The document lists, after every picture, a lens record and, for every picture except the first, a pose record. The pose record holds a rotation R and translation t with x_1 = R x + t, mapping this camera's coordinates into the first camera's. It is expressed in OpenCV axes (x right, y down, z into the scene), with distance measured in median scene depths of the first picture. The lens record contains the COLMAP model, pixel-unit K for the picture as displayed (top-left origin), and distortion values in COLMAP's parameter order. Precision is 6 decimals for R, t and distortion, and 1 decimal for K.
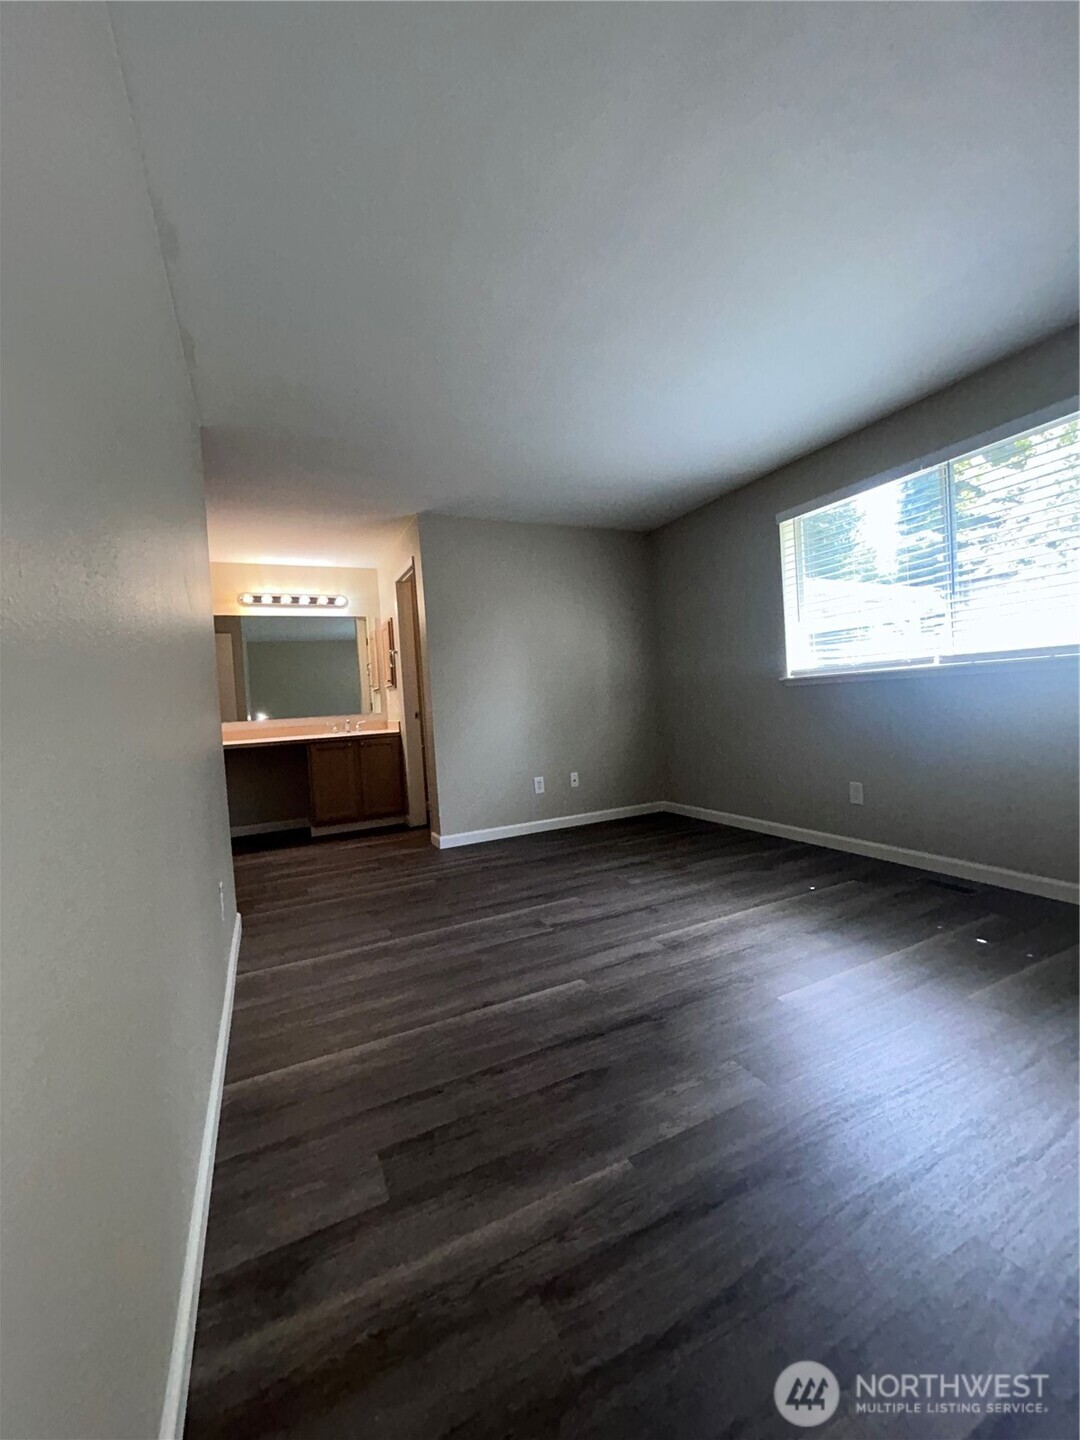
lens RADIAL K [[578.9, 0, 537.5], [0, 578.9, 711.7], [0, 0, 1]] dist [0.000230, -0.000521]
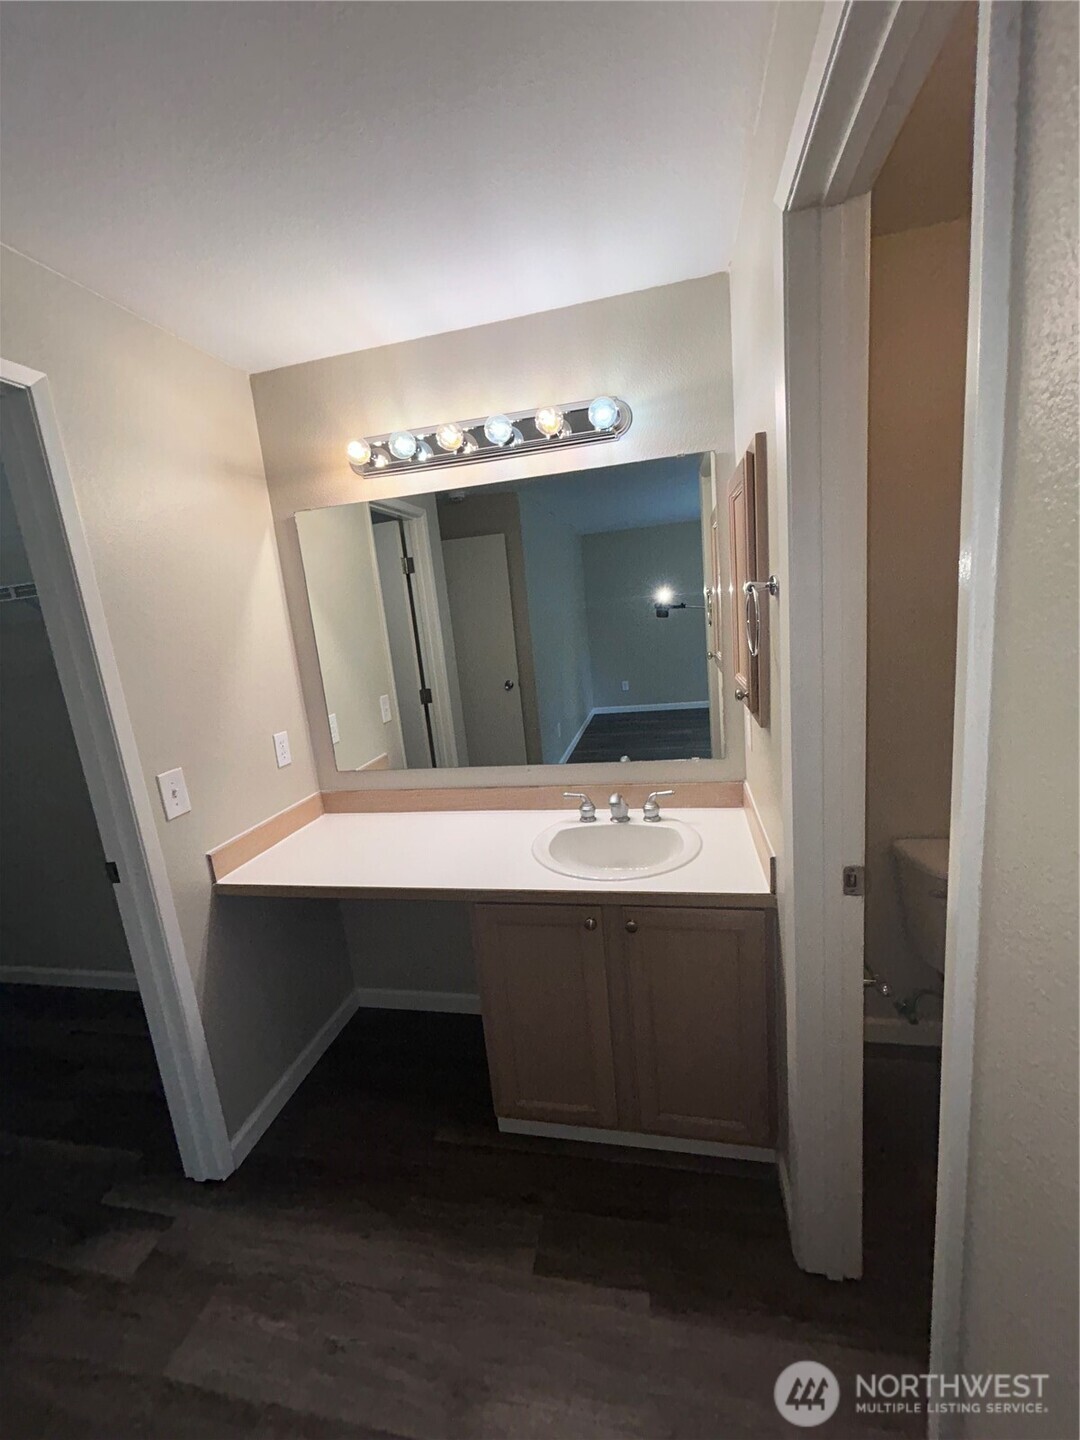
lens RADIAL K [[578.9, 0, 539.0], [0, 578.9, 720.7], [0, 0, 1]] dist [0.000230, -0.000521]
pose [[0.795442, 0.104491, -0.596954, -0.426366], [0.040769, 0.973566, 0.224738, -0.262353], [0.604657, -0.203103, 0.770155, 1.842679]]
